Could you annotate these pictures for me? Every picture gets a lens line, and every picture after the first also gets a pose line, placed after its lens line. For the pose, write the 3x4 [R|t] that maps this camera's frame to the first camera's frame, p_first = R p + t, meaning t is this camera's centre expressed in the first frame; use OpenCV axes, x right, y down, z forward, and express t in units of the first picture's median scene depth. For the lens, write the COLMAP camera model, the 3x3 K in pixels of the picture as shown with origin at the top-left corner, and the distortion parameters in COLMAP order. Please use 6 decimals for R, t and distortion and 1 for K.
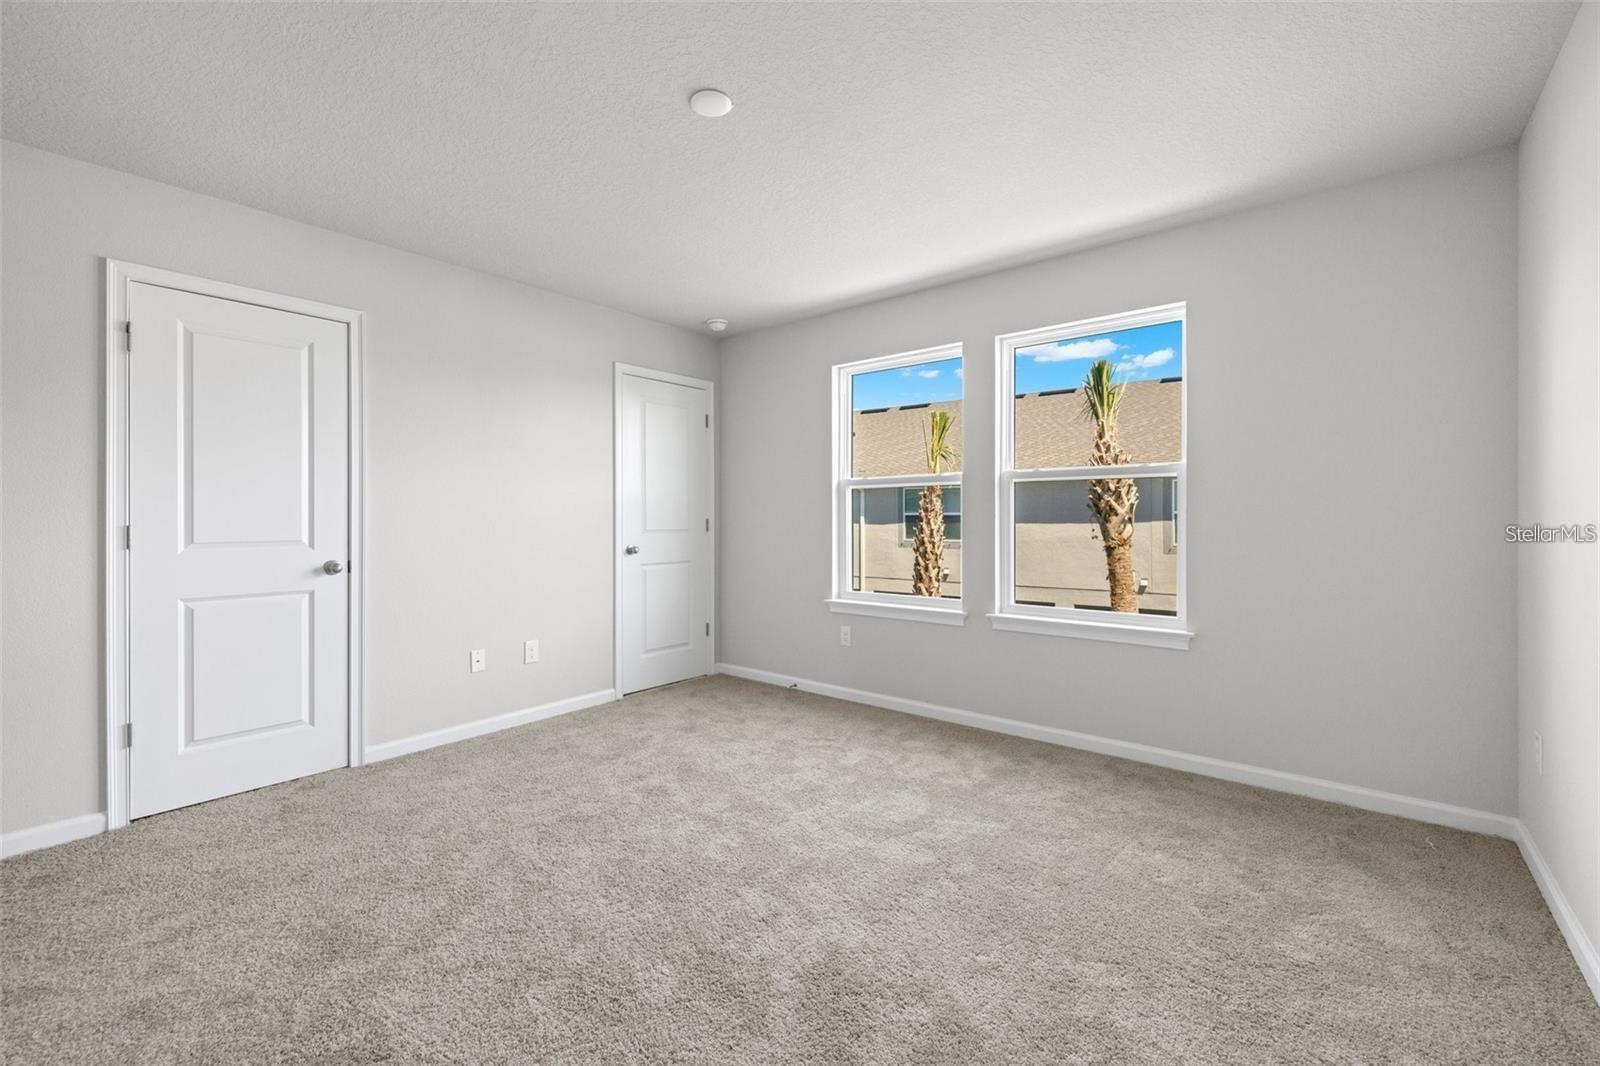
lens RADIAL K [[662.5, 0, 799.7], [0, 662.5, 520.2], [0, 0, 1]] dist [0.001732, 0.000785]
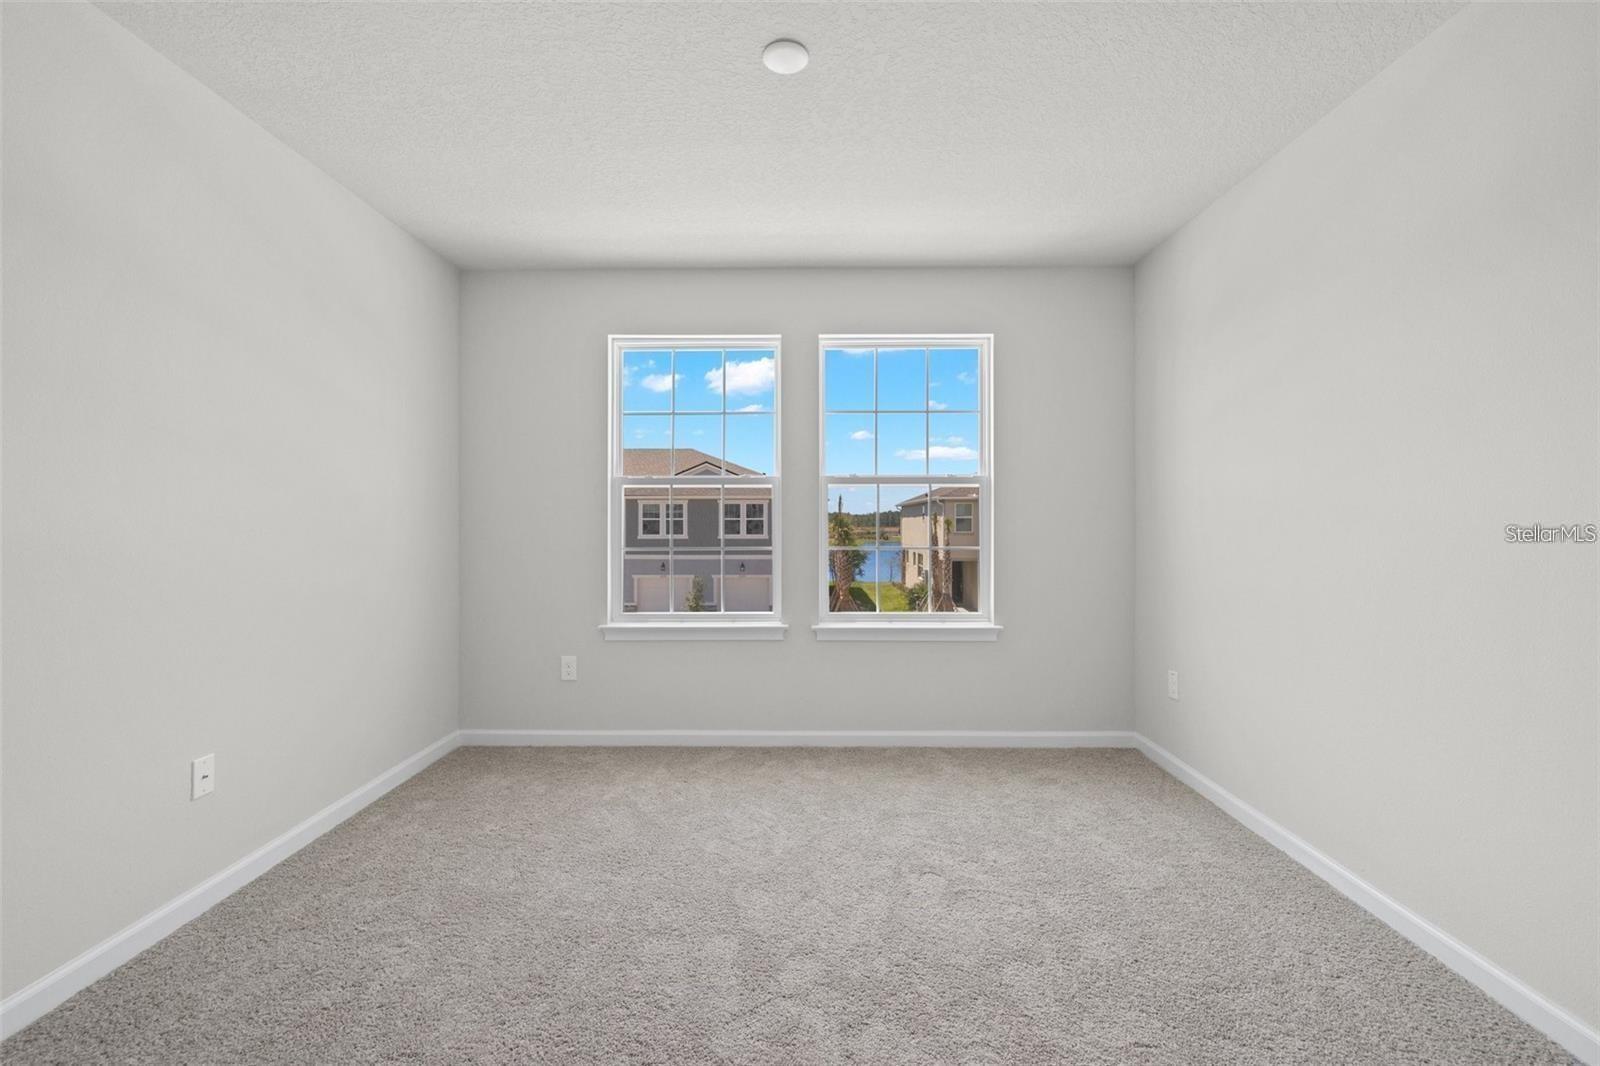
lens RADIAL K [[662.5, 0, 800.5], [0, 662.5, 530.5], [0, 0, 1]] dist [0.001732, 0.000785]
pose [[0.772040, -0.001284, 0.635573, -0.249780], [-0.002434, 0.999985, 0.004977, 0.000558], [-0.635570, -0.005389, 0.772025, 0.207833]]
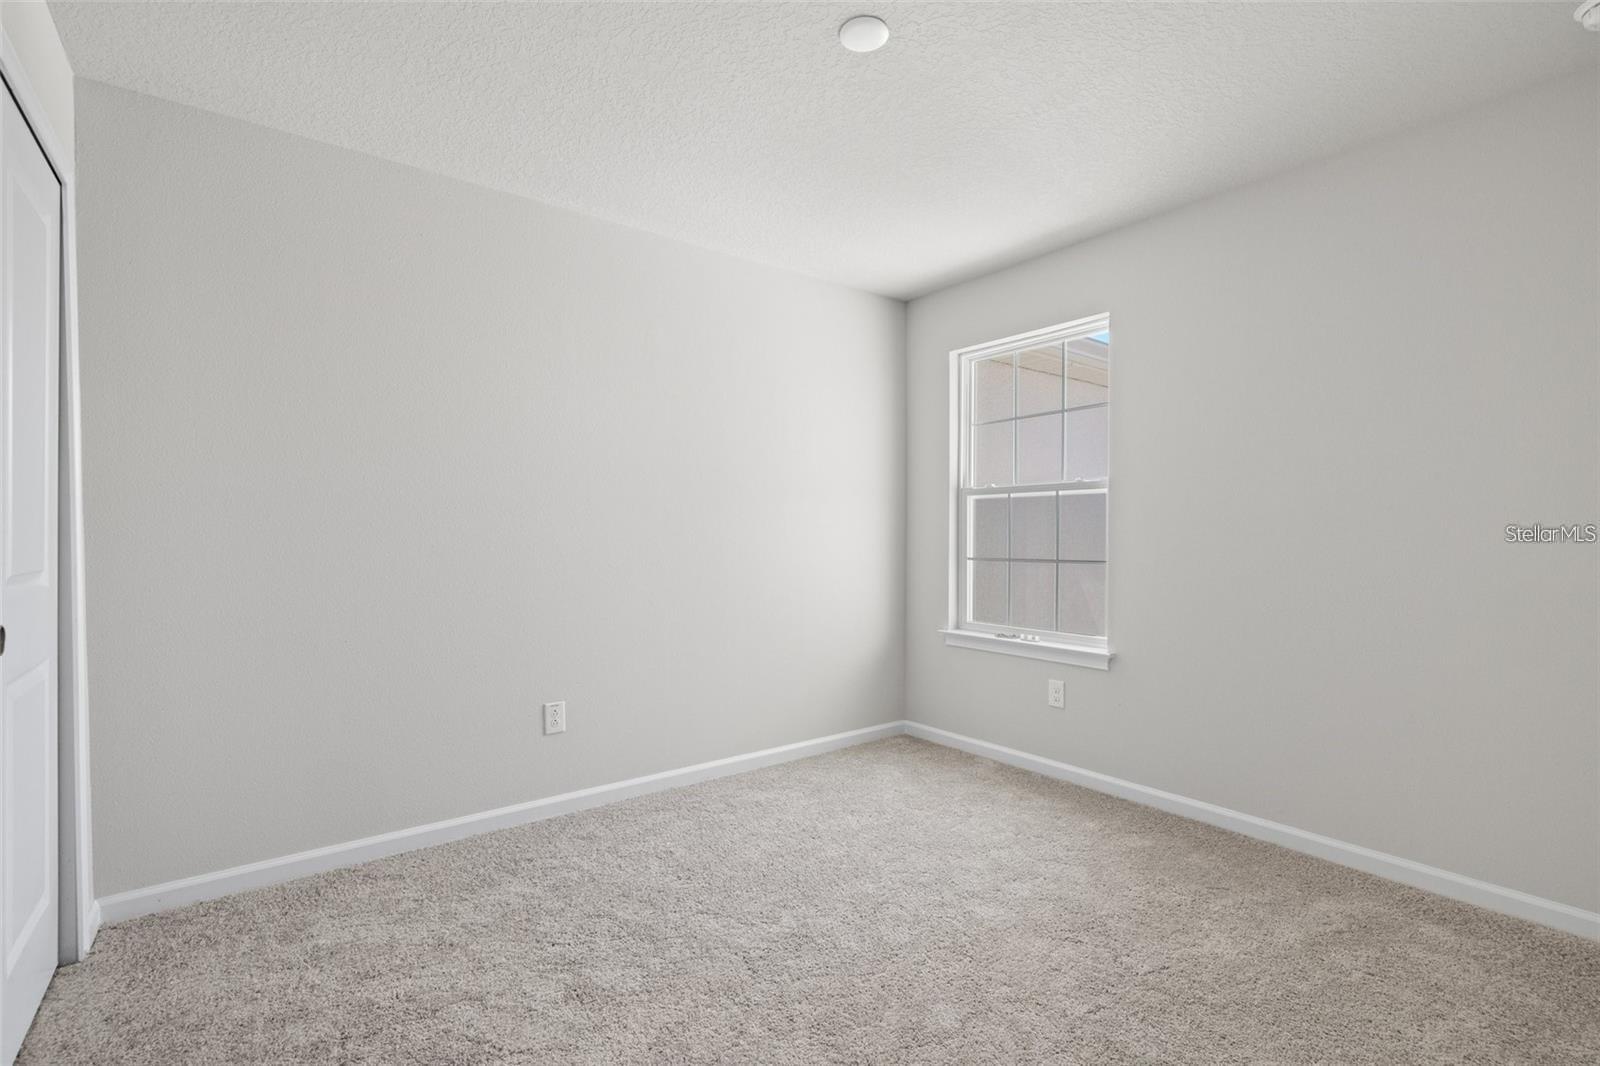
lens RADIAL K [[1191.6, 0, 799.4], [0, 1191.6, 539.1], [0, 0, 1]] dist [-0.062257, 0.000595]
pose [[0.898660, 0.007560, -0.438581, 0.541084], [-0.007338, 0.999971, 0.002202, 0.001767], [0.438585, 0.001239, 0.898689, -0.440902]]
